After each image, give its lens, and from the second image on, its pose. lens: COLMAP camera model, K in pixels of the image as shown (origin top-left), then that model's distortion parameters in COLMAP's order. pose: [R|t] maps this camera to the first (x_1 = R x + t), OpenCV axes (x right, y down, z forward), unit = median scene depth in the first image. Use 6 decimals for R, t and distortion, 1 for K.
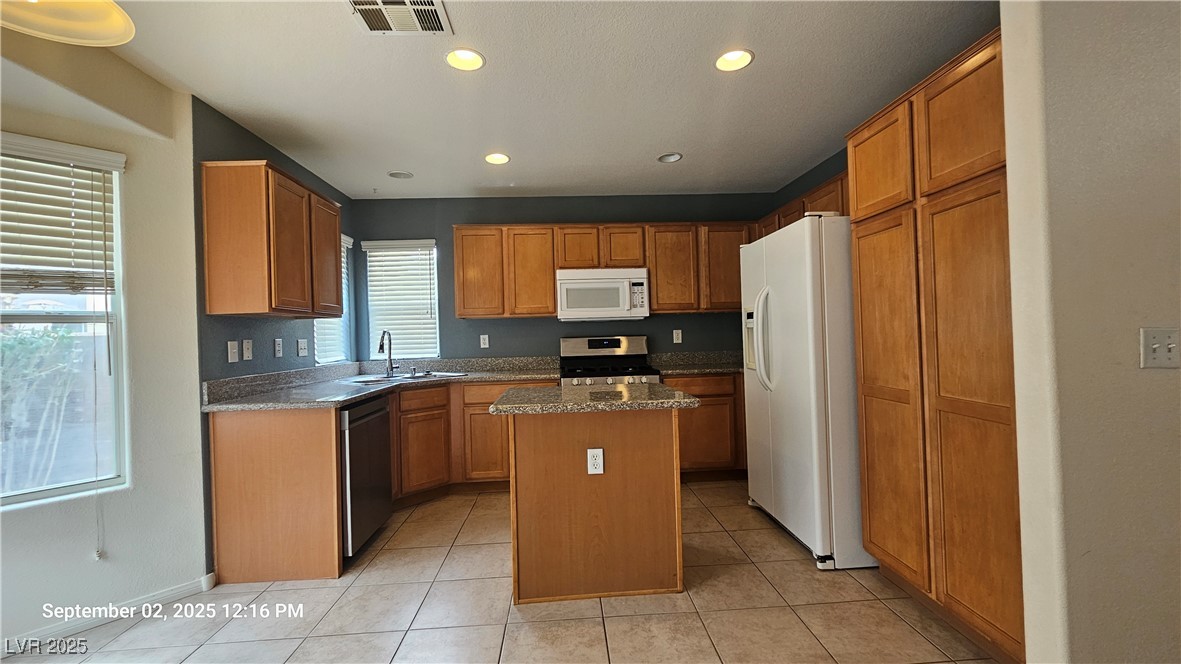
lens RADIAL K [[486.3, 0, 595.4], [0, 486.3, 328.3], [0, 0, 1]] dist [-0.000479, -0.000063]
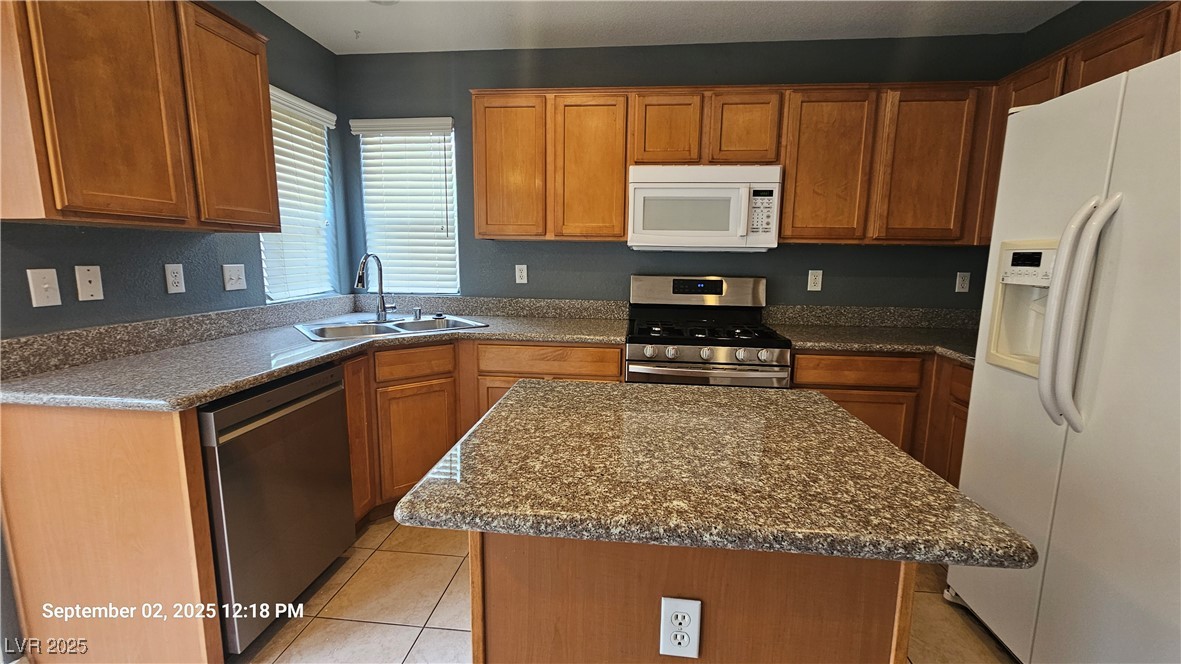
lens RADIAL K [[486.3, 0, 595.4], [0, 486.3, 328.3], [0, 0, 1]] dist [-0.000479, -0.000063]
pose [[0.985539, 0.067276, -0.155519, -0.012522], [-0.041304, 0.985500, 0.164571, -0.016171], [0.164336, -0.155768, 0.974028, 0.354921]]
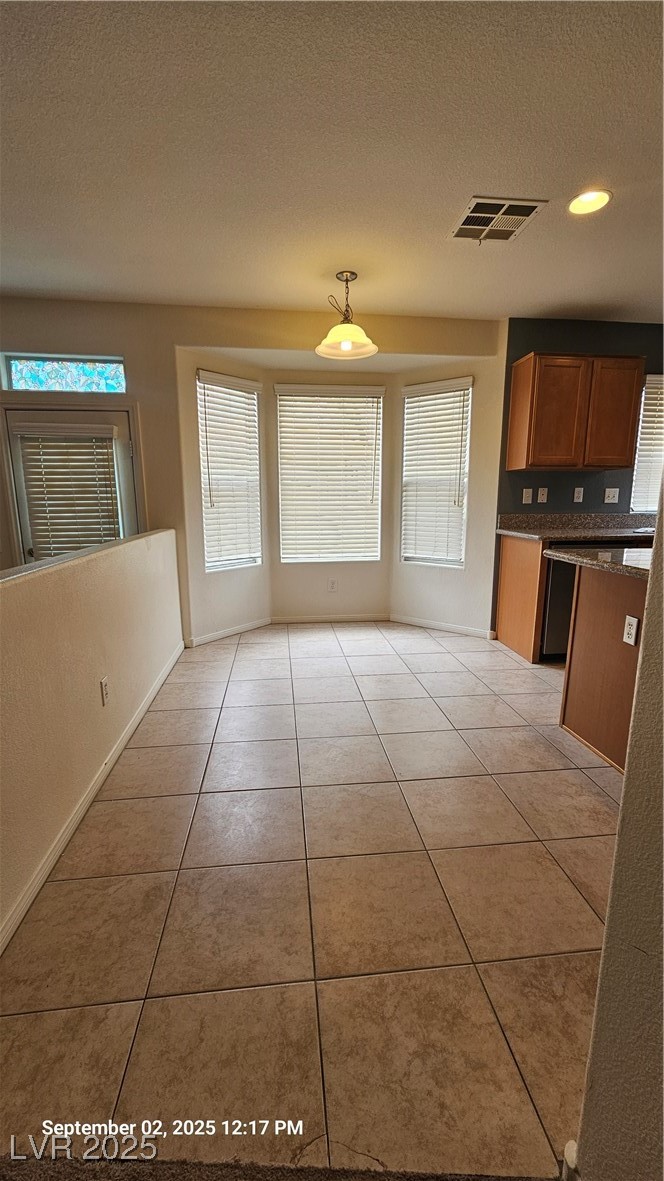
lens RADIAL K [[491.0, 0, 327.6], [0, 491.0, 594.6], [0, 0, 1]] dist [0.000449, -0.000015]
pose [[0.039544, 0.224150, -0.973752, 0.471469], [0.010671, 0.974364, 0.224724, -0.000871], [0.999161, -0.019278, 0.036139, 0.224492]]
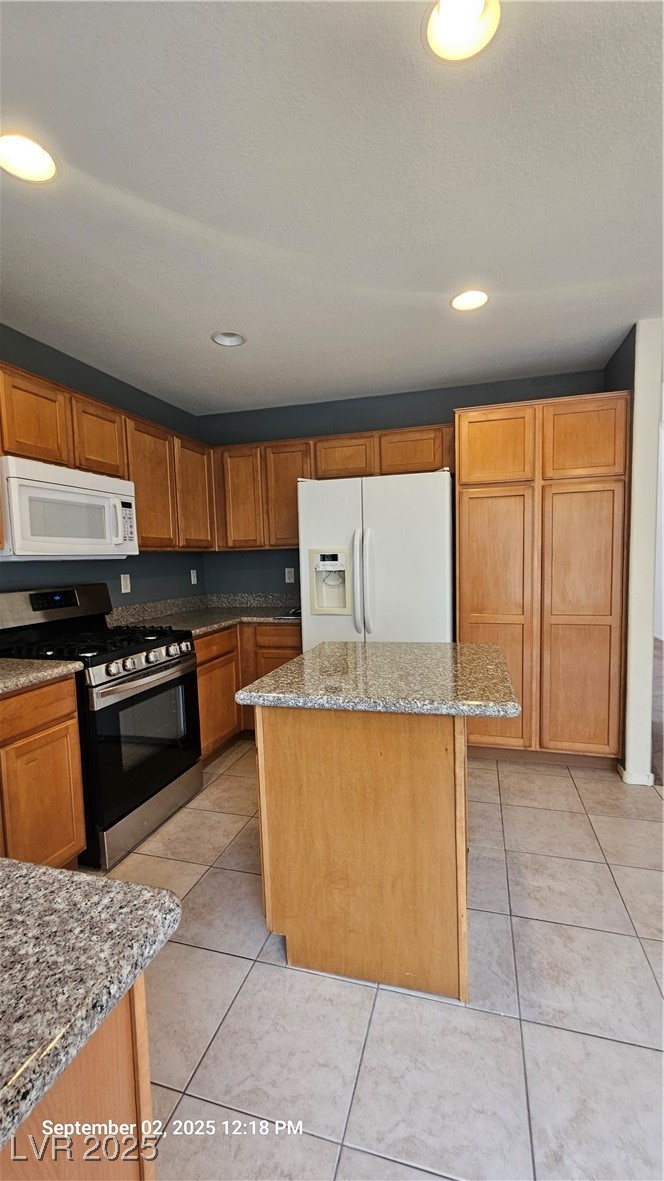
lens RADIAL K [[486.3, 0, 336.5], [0, 486.3, 595.9], [0, 0, 1]] dist [-0.000479, -0.000063]
pose [[0.340434, -0.055315, 0.938640, -0.434687], [0.005219, 0.998364, 0.056942, -0.004795], [-0.940254, -0.014486, 0.340166, 0.514361]]
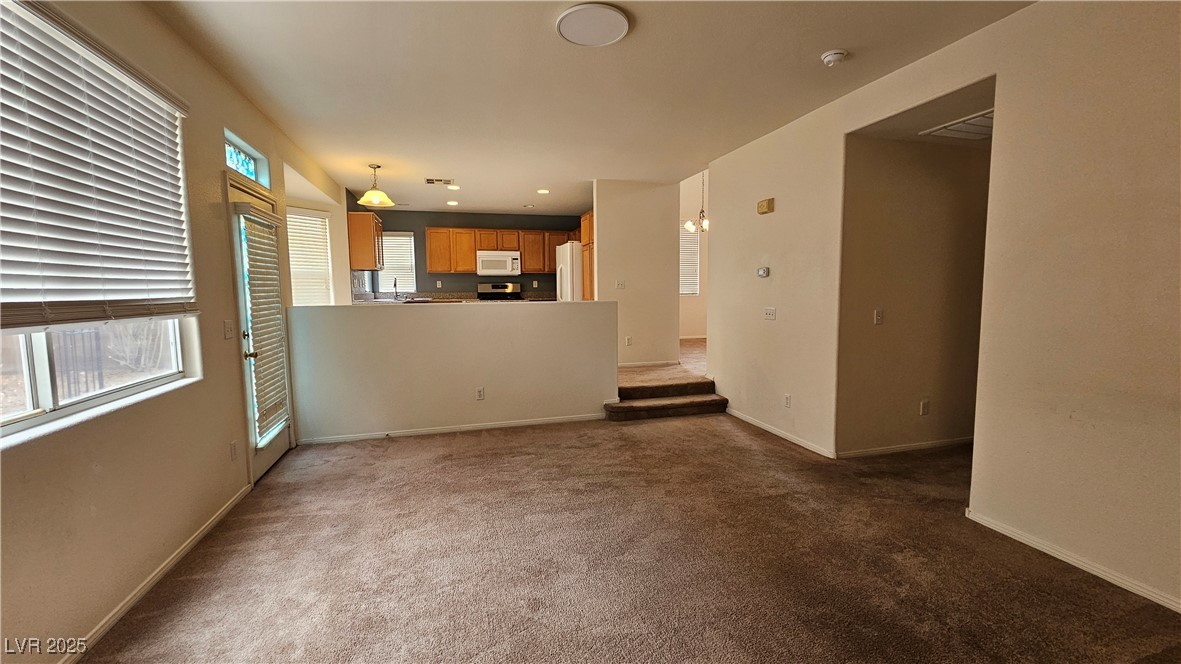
lens RADIAL K [[481.2, 0, 589.1], [0, 481.2, 335.1], [0, 0, 1]] dist [-0.001345, -0.000144]
pose [[0.978383, 0.002492, 0.206788, -0.033421], [-0.022489, 0.995279, 0.094408, 0.036083], [-0.205577, -0.097018, 0.973820, -1.171531]]
